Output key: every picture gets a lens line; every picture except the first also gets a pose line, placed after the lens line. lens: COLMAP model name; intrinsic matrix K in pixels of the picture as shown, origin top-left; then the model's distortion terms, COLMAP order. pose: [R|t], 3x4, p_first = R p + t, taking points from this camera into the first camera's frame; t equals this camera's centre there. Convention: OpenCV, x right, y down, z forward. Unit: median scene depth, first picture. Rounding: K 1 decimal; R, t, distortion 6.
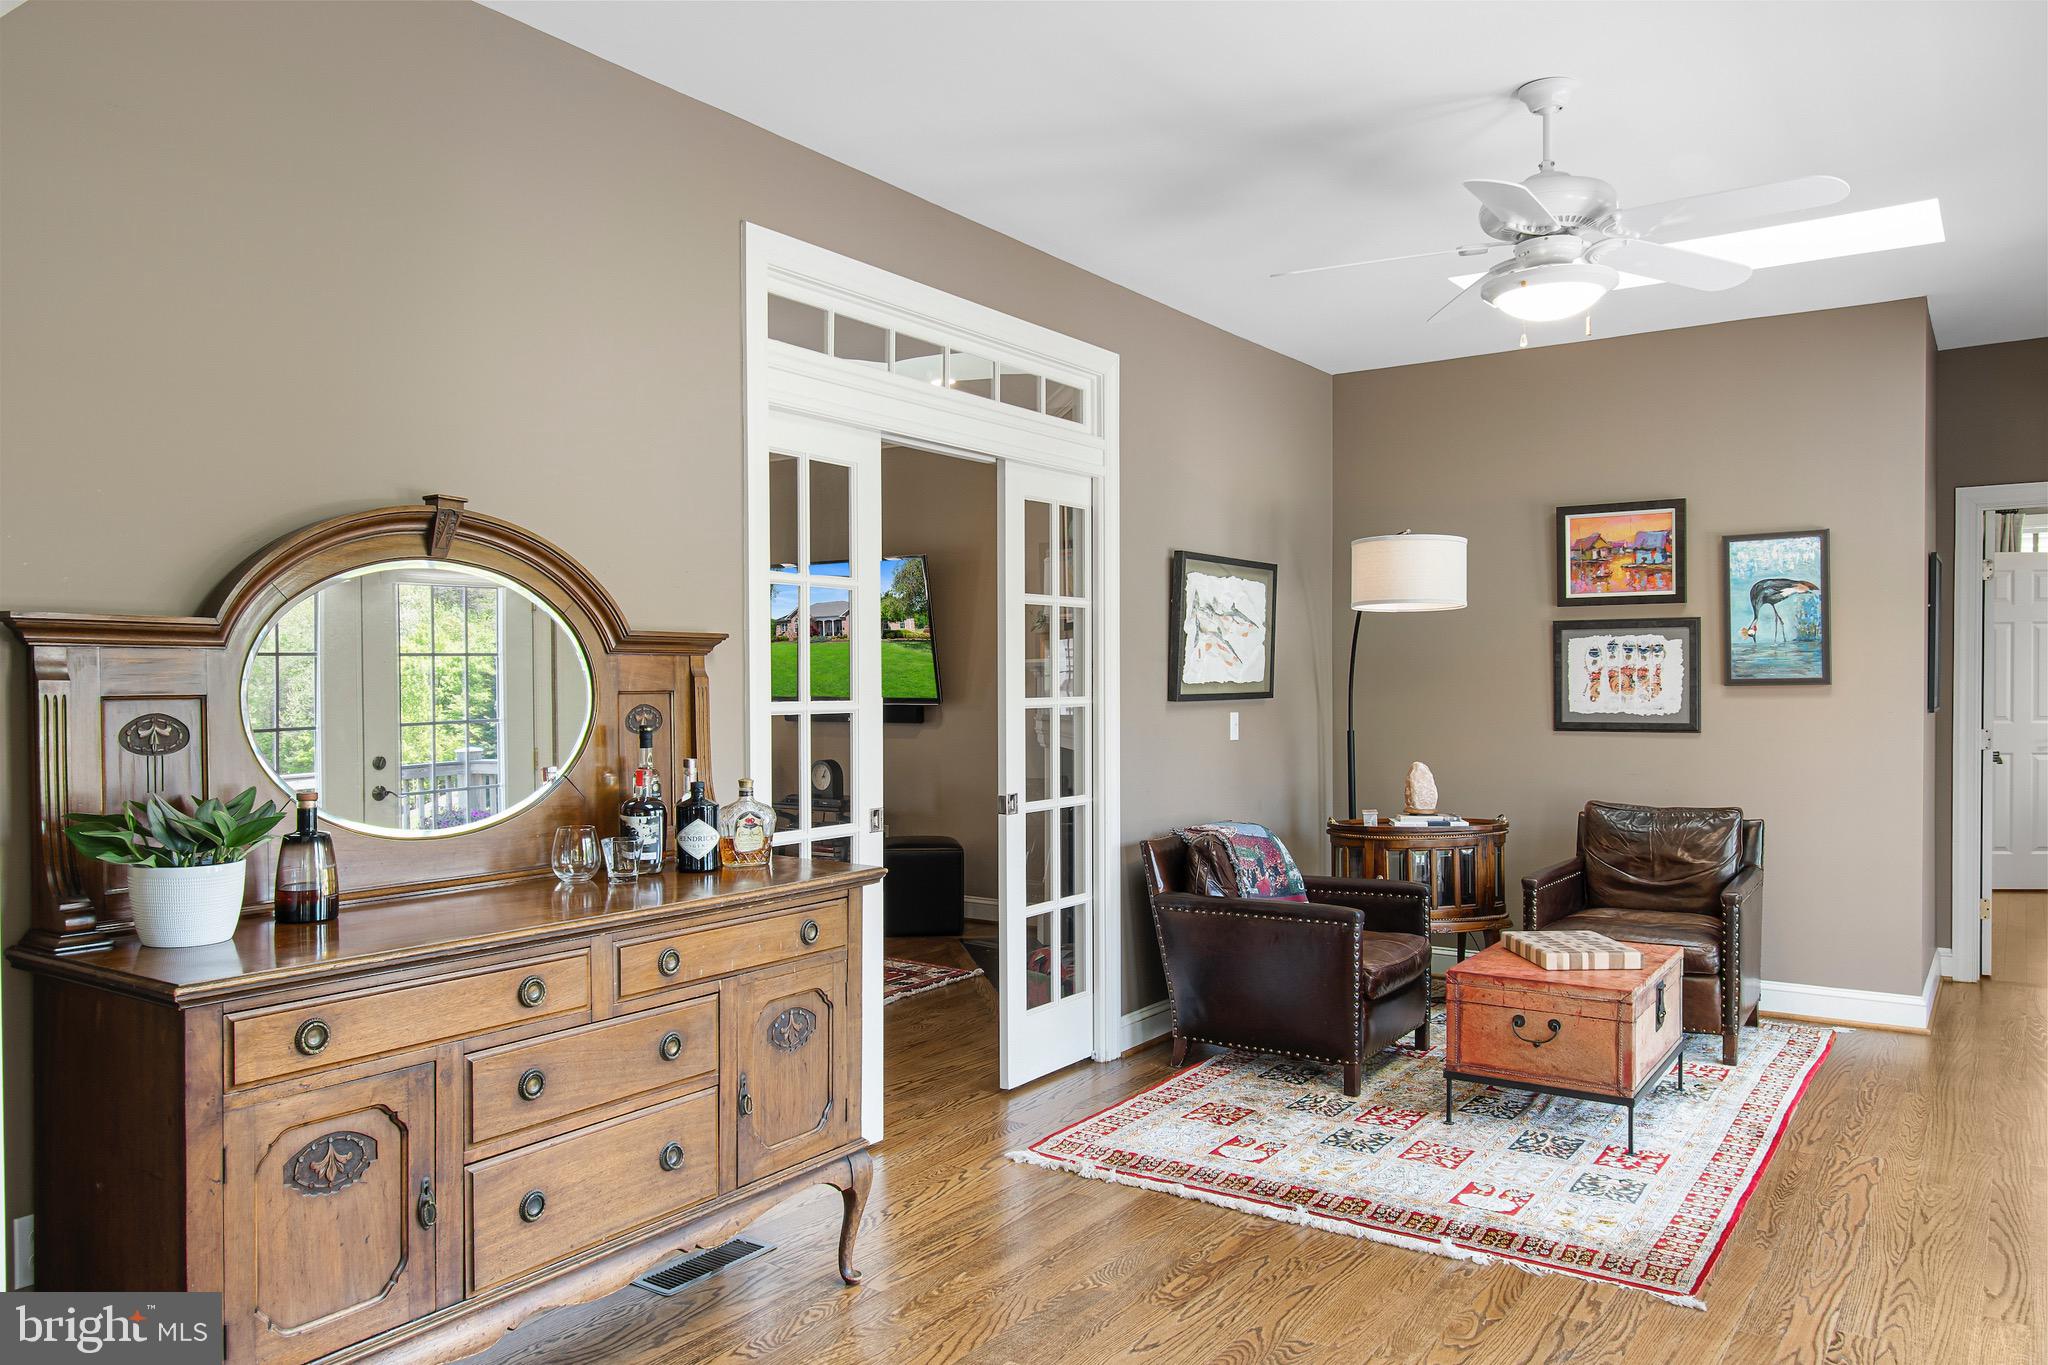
lens RADIAL K [[1433.9, 0, 1024.0], [0, 1433.9, 682.5], [0, 0, 1]] dist [0.006342, 0.000514]
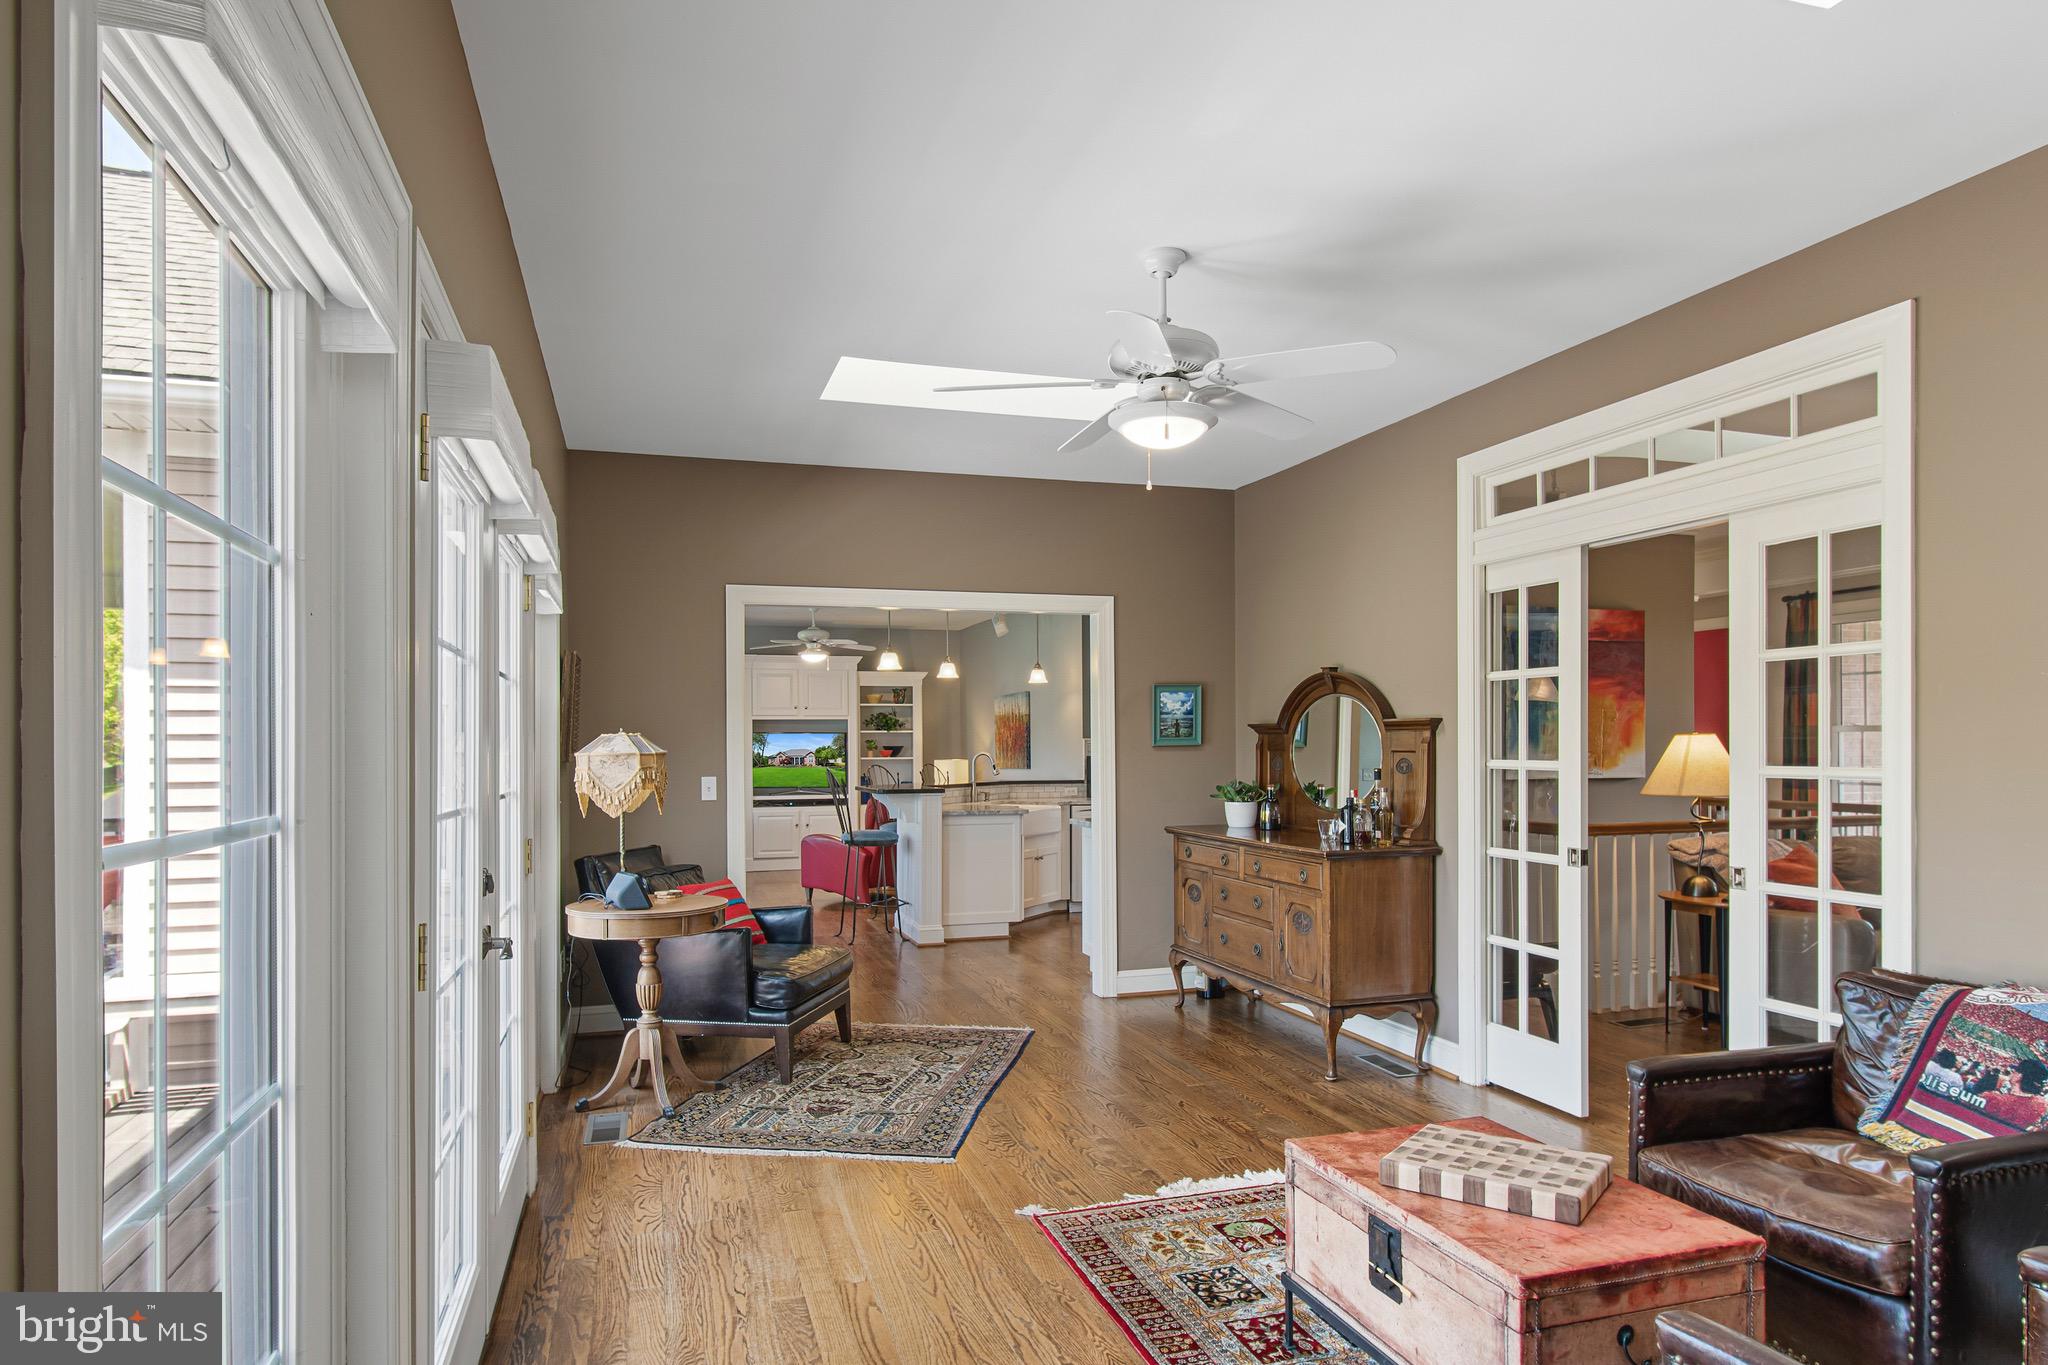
lens RADIAL K [[1212.7, 0, 1024.0], [0, 1212.7, 682.5], [0, 0, 1]] dist [0.000648, 0.000242]
pose [[-0.617775, -0.038315, -0.785421, 1.042713], [0.000964, 0.998775, -0.049481, -0.004771], [0.786355, -0.031325, -0.616981, 1.297567]]
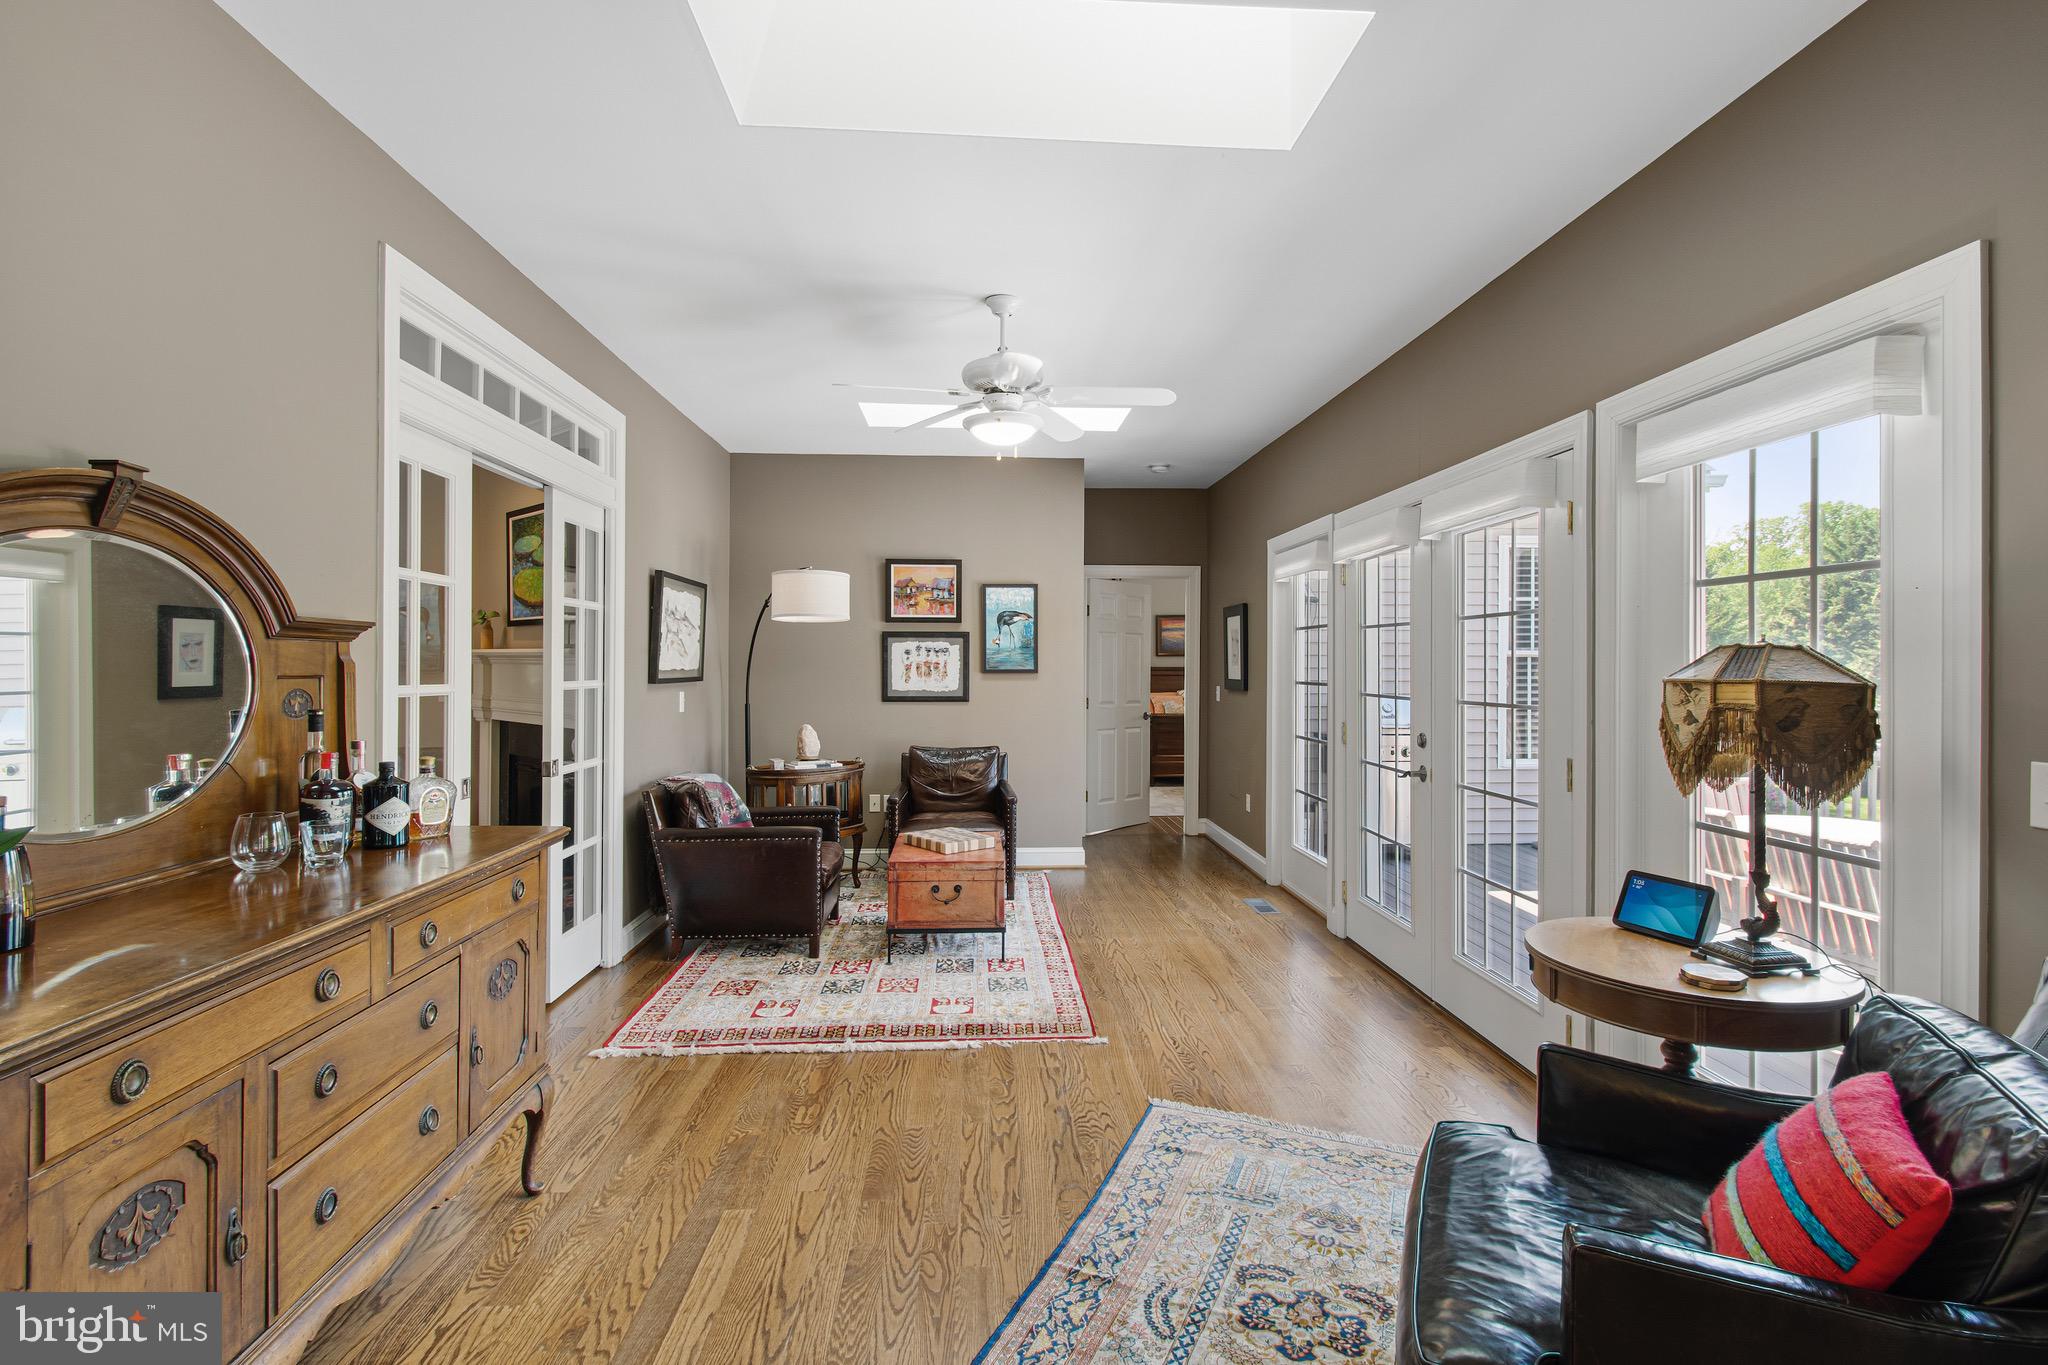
lens RADIAL K [[965.6, 0, 1027.8], [0, 965.6, 656.7], [0, 0, 1]] dist [0.000775, -0.001571]
pose [[0.789930, 0.014243, 0.613031, -0.227978], [-0.006011, 0.999862, -0.015485, -0.000197], [-0.613167, 0.008547, 0.789907, 0.115354]]
